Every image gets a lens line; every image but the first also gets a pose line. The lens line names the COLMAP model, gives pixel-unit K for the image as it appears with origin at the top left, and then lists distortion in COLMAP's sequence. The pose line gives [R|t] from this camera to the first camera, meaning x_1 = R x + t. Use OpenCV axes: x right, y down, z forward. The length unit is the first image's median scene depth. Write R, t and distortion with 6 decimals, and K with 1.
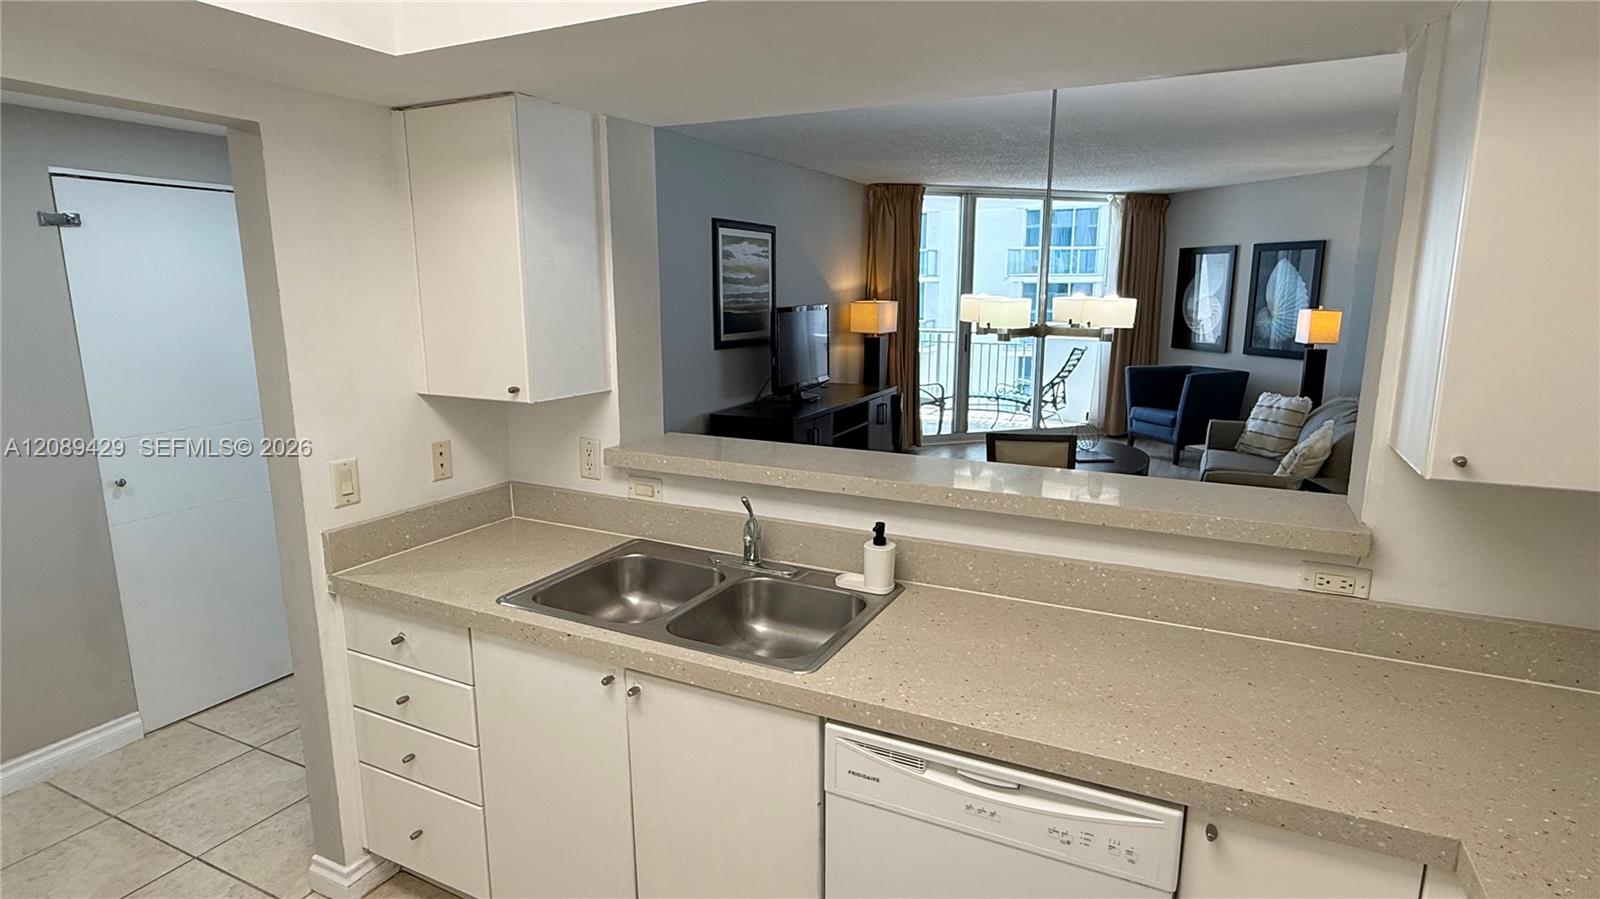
lens RADIAL K [[851.8, 0, 802.2], [0, 851.8, 450.7], [0, 0, 1]] dist [-0.003209, 0.001580]
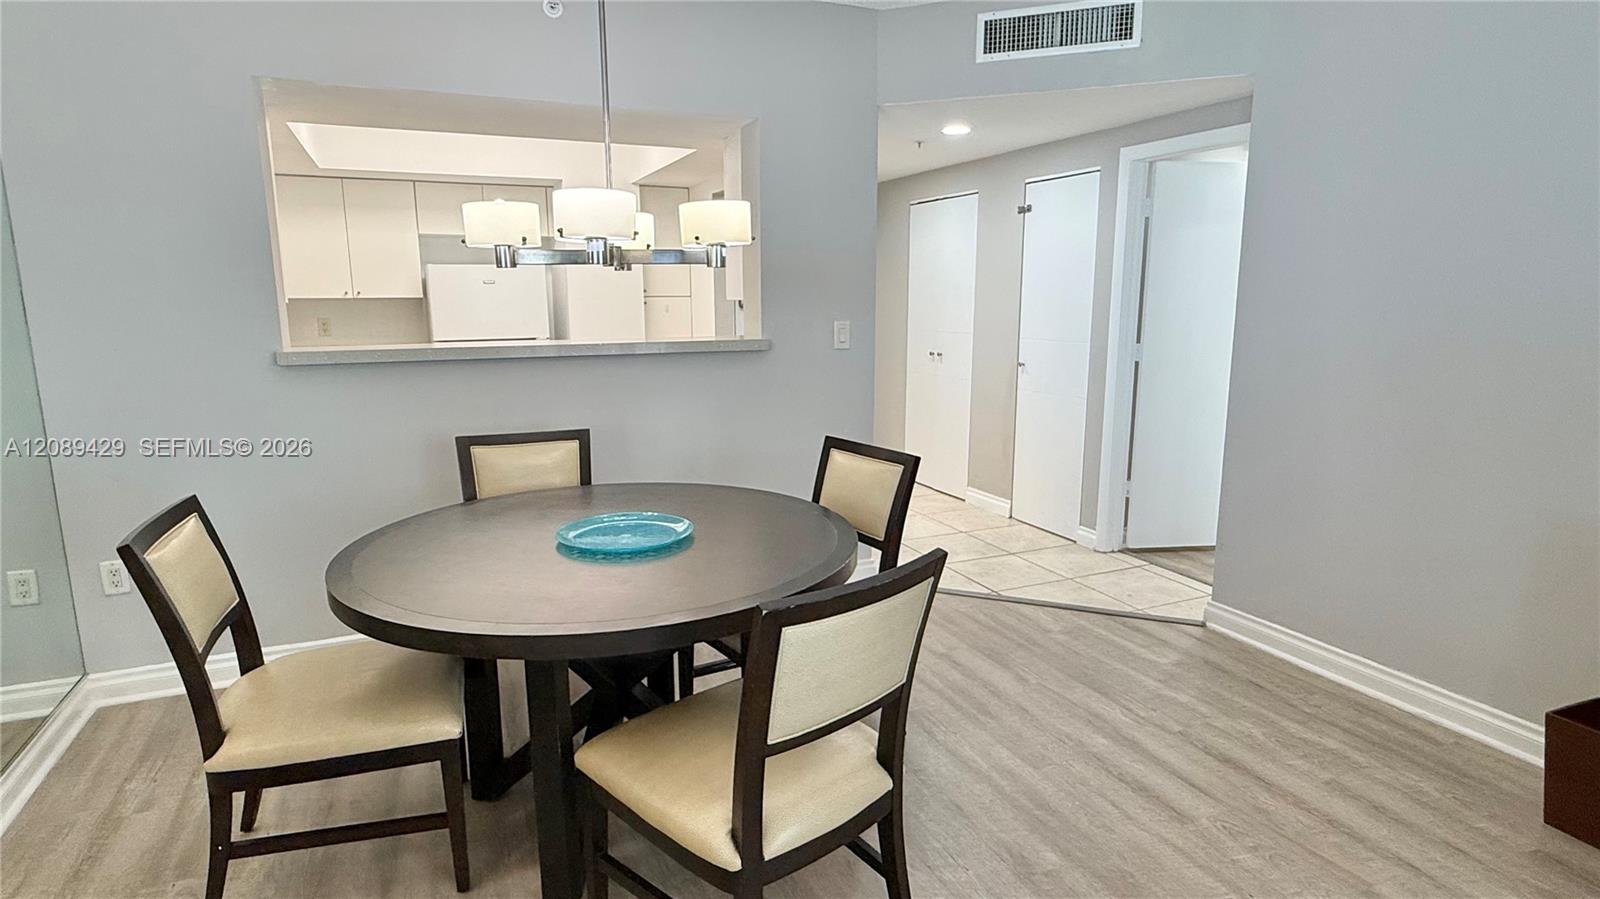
lens RADIAL K [[851.8, 0, 800.9], [0, 851.8, 451.3], [0, 0, 1]] dist [-0.003209, 0.001580]
pose [[-0.636727, 0.140226, -0.758231, 1.003177], [-0.146001, 0.943613, 0.297116, -0.304866], [0.757141, 0.299884, -0.580351, 2.188615]]
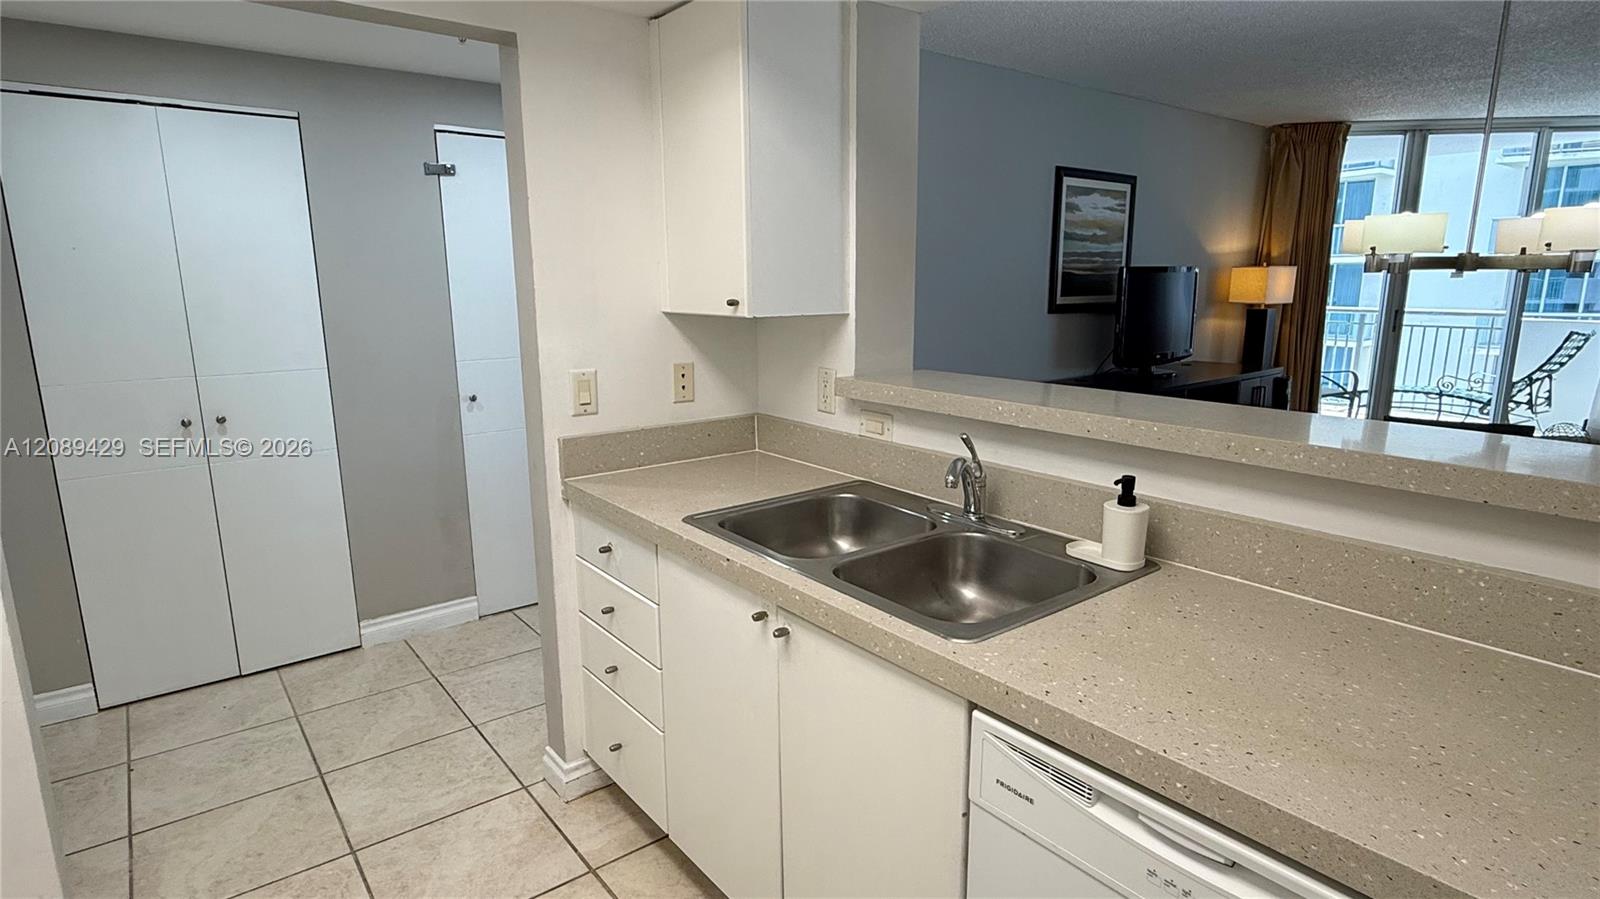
lens RADIAL K [[851.8, 0, 796.1], [0, 851.8, 451.3], [0, 0, 1]] dist [-0.003209, 0.001580]
pose [[0.902584, 0.080916, -0.422841, 0.125140], [-0.076063, 0.996699, 0.028369, 0.056145], [0.423741, 0.006557, 0.905760, 0.169963]]
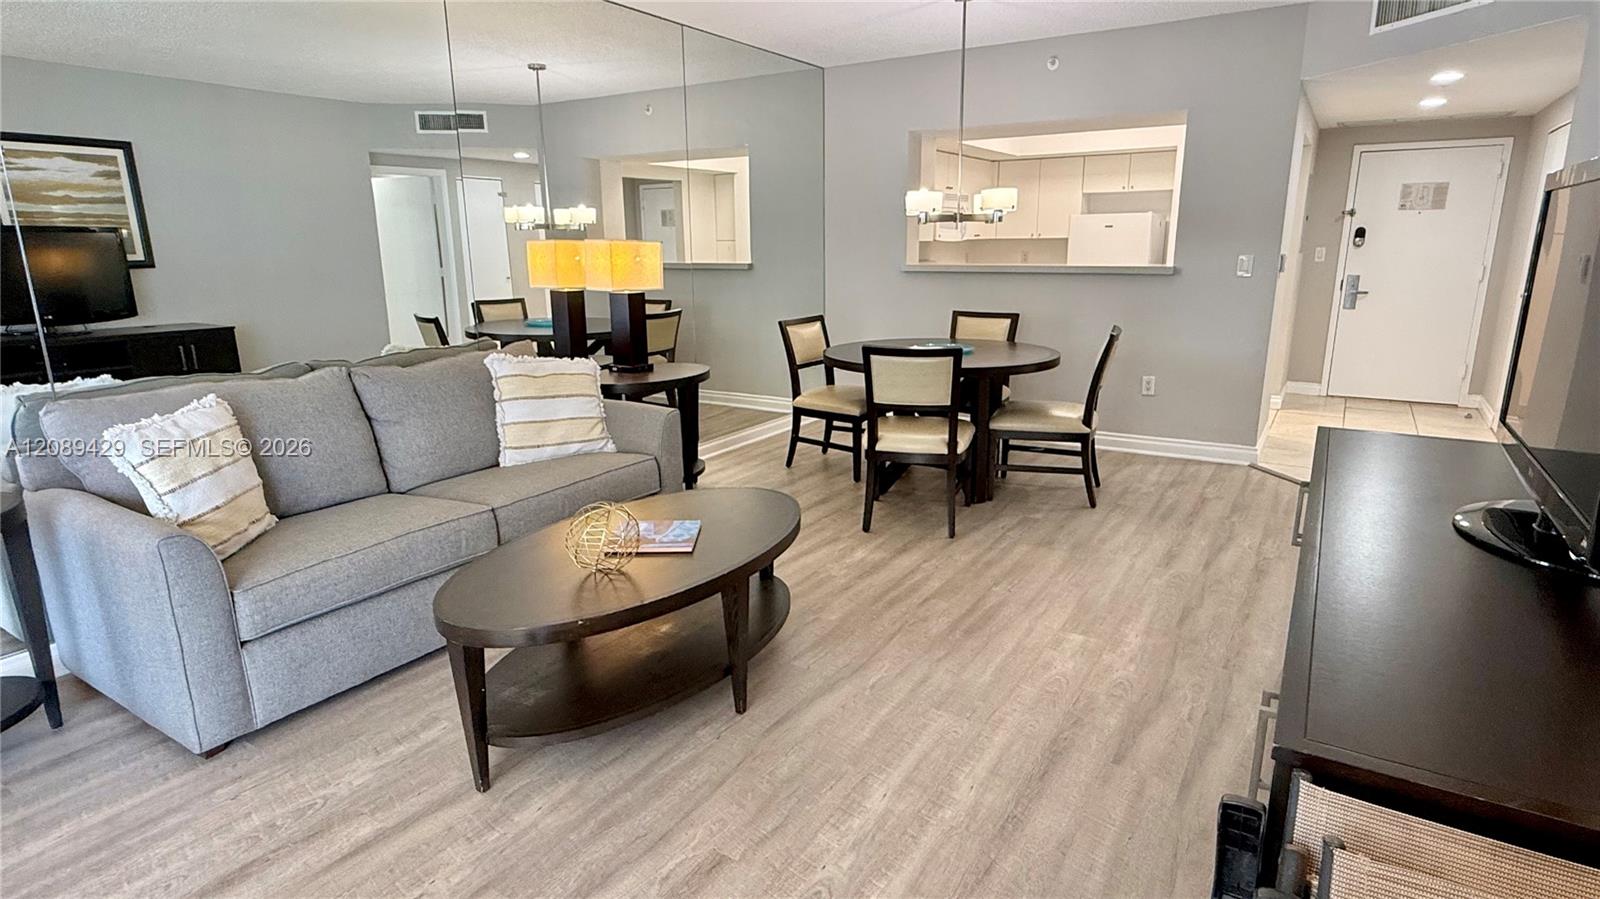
lens RADIAL K [[851.8, 0, 799.2], [0, 851.8, 451.2], [0, 0, 1]] dist [-0.003209, 0.001580]
pose [[-0.993937, -0.019039, 0.108290, 0.540631], [0.028557, 0.906393, 0.421470, -0.551584], [-0.106178, 0.422007, -0.900354, 3.474992]]
